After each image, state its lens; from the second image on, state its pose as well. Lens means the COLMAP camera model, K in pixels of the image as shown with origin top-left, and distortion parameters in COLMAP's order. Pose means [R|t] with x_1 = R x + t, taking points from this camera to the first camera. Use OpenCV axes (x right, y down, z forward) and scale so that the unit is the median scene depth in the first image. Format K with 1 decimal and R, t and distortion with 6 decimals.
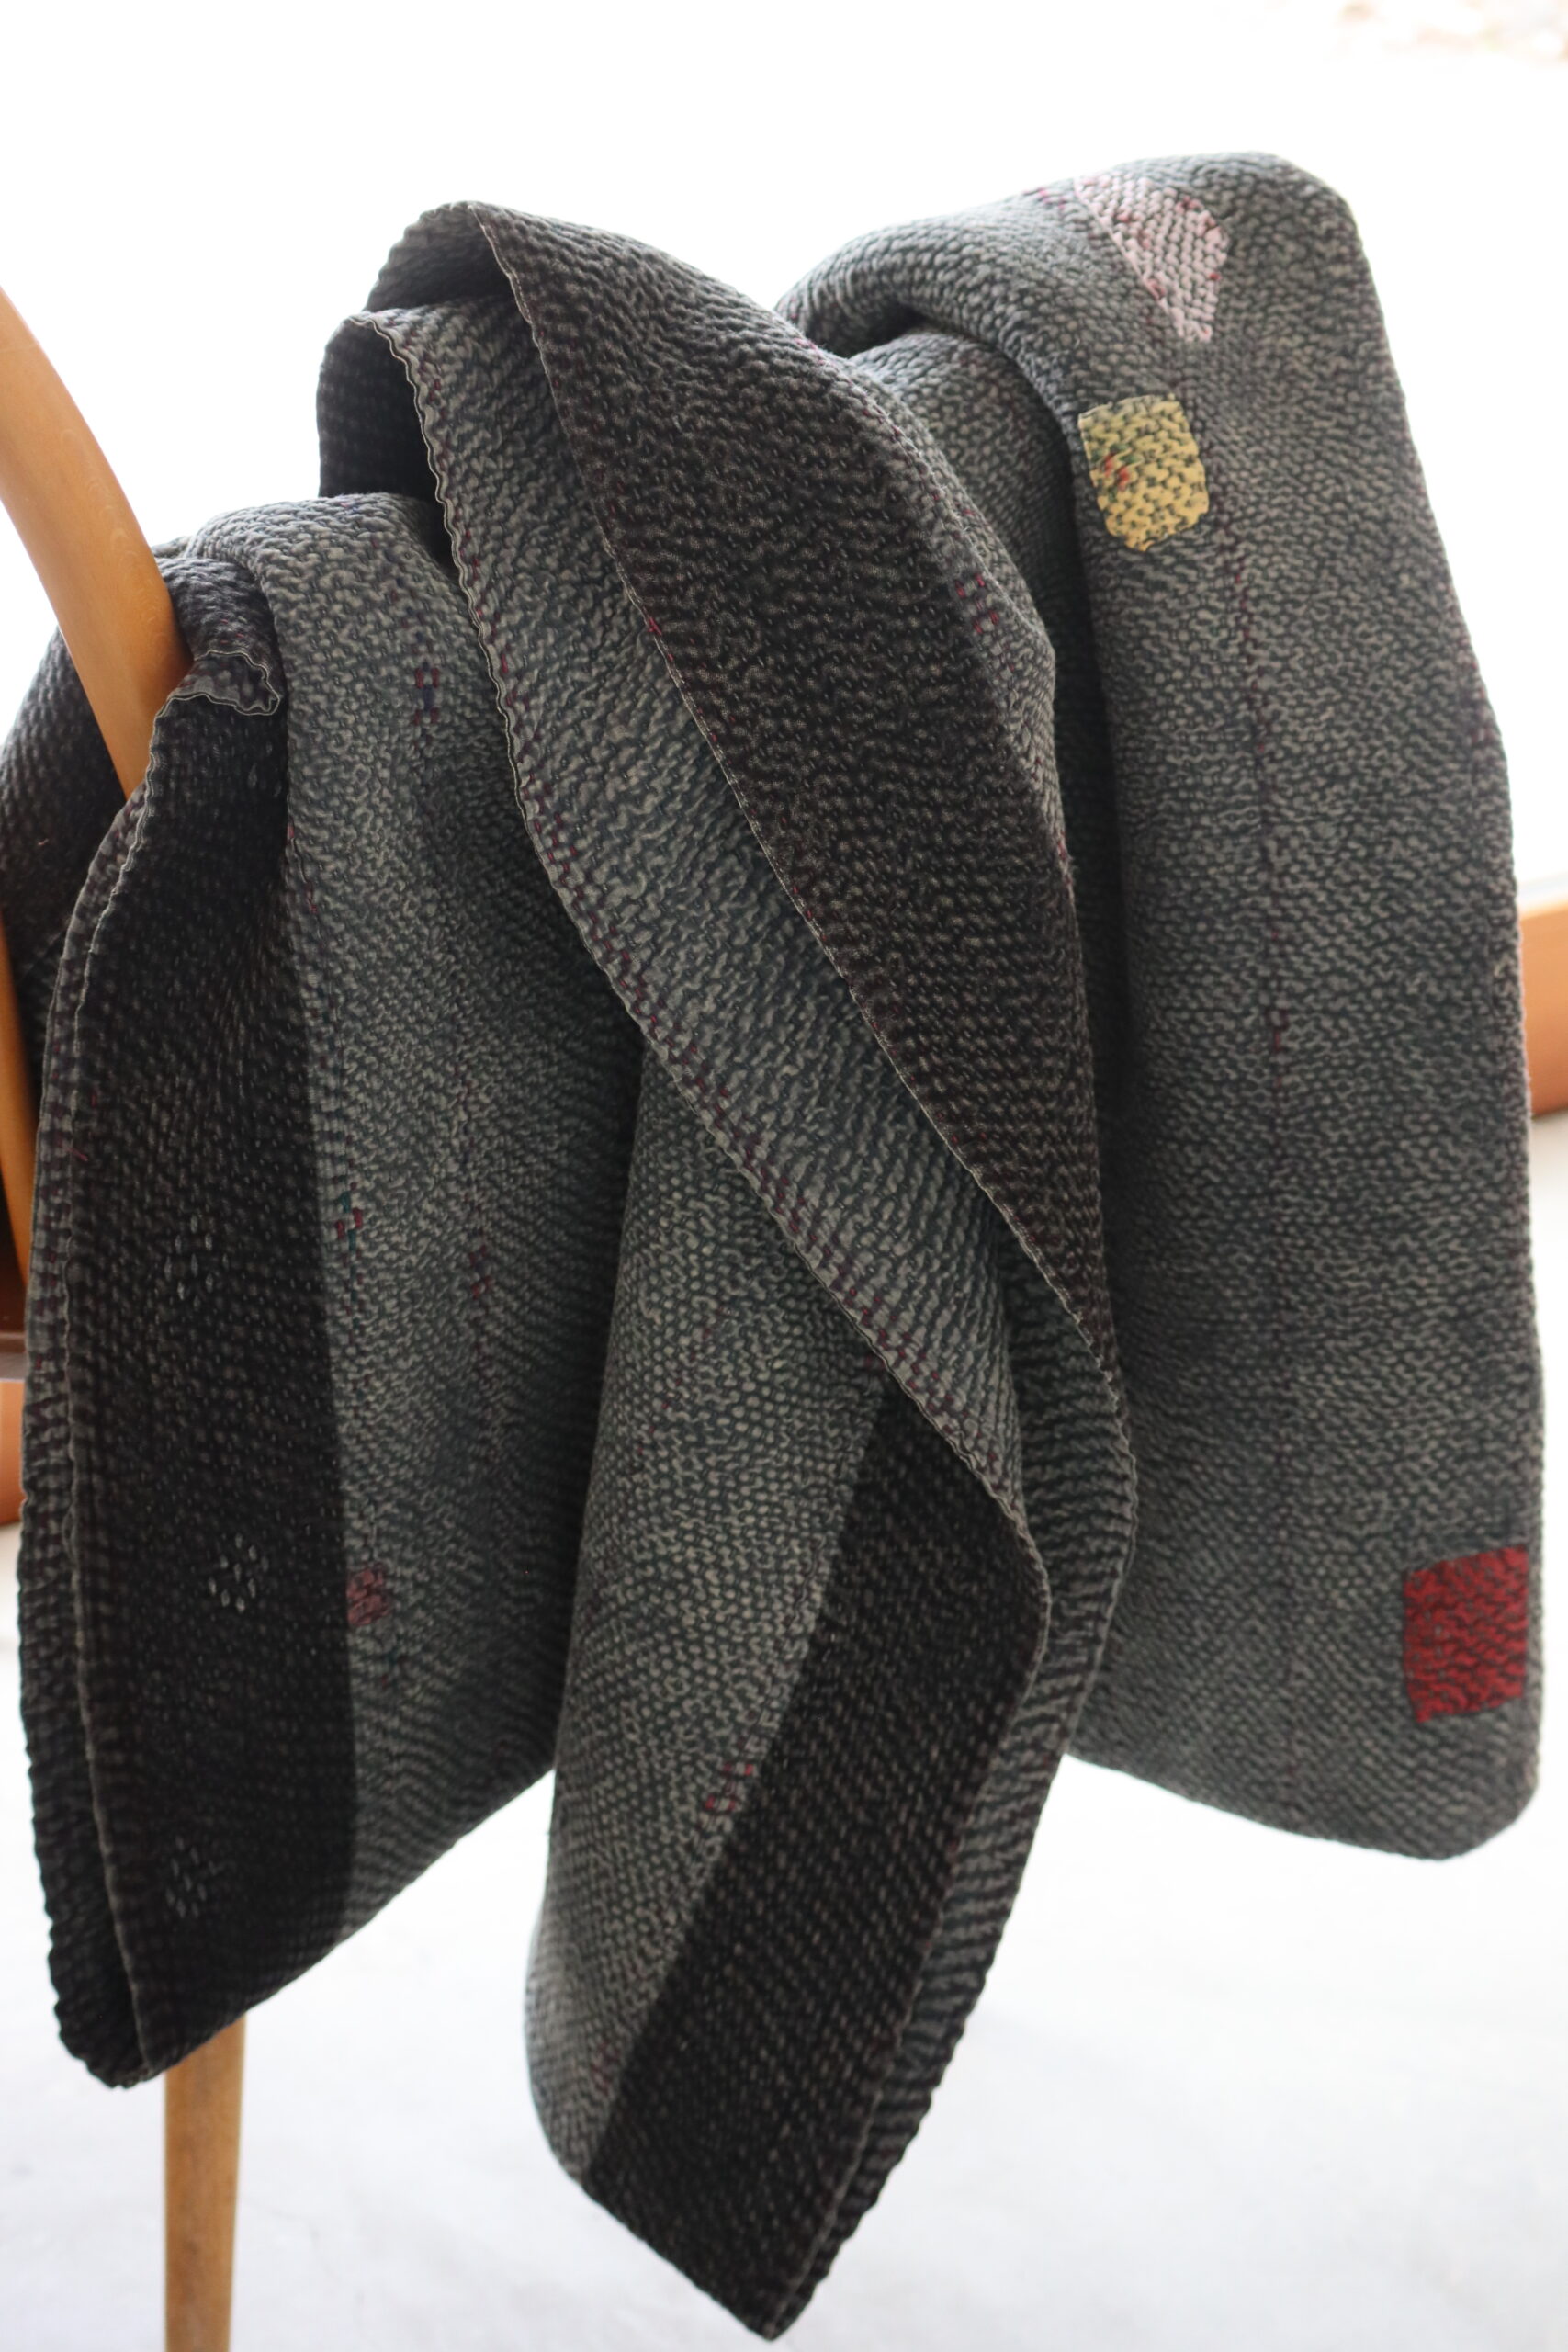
lens RADIAL K [[5872.2, 0, 784.4], [0, 5872.2, 1175.7], [0, 0, 1]] dist [-0.221432, 0.000000]
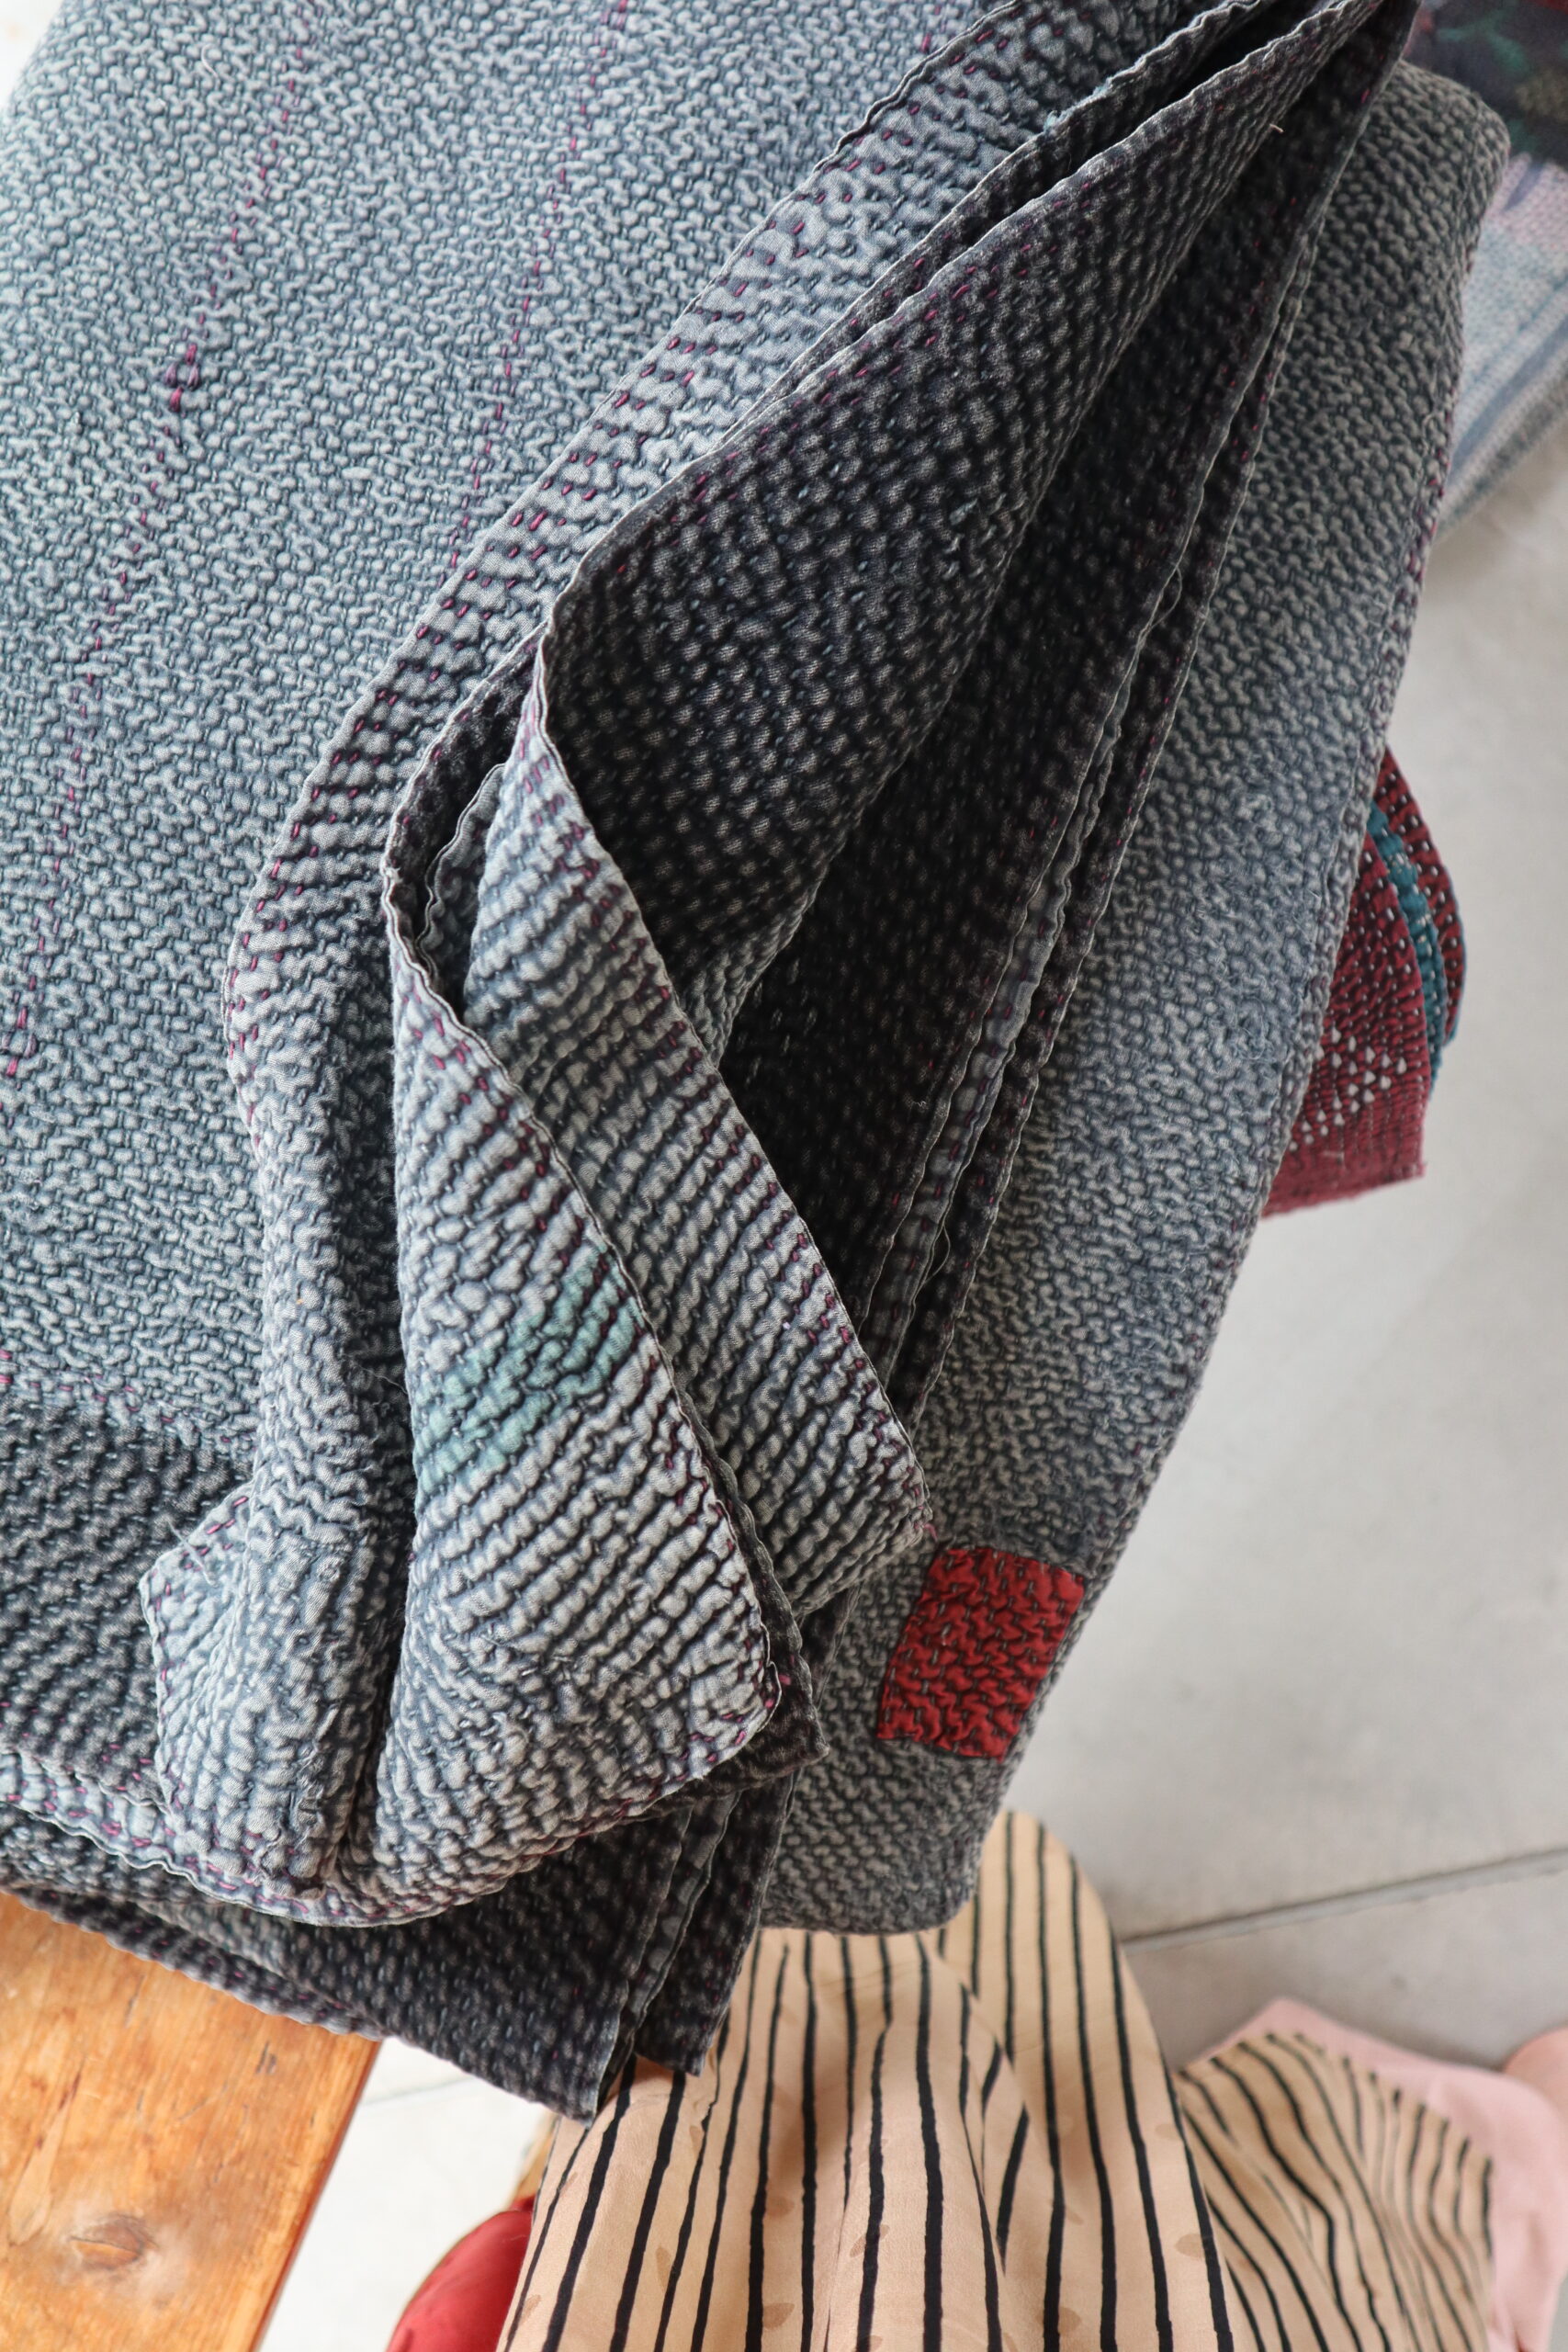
lens RADIAL K [[2367.4, 0, 782.2], [0, 2367.4, 1176.6], [0, 0, 1]] dist [-0.006266, 0.000000]
pose [[0.887943, 0.420739, 0.185838, 0.005325], [-0.457642, 0.848613, 0.265366, -0.046134], [-0.046055, -0.320677, 0.946068, 0.642318]]
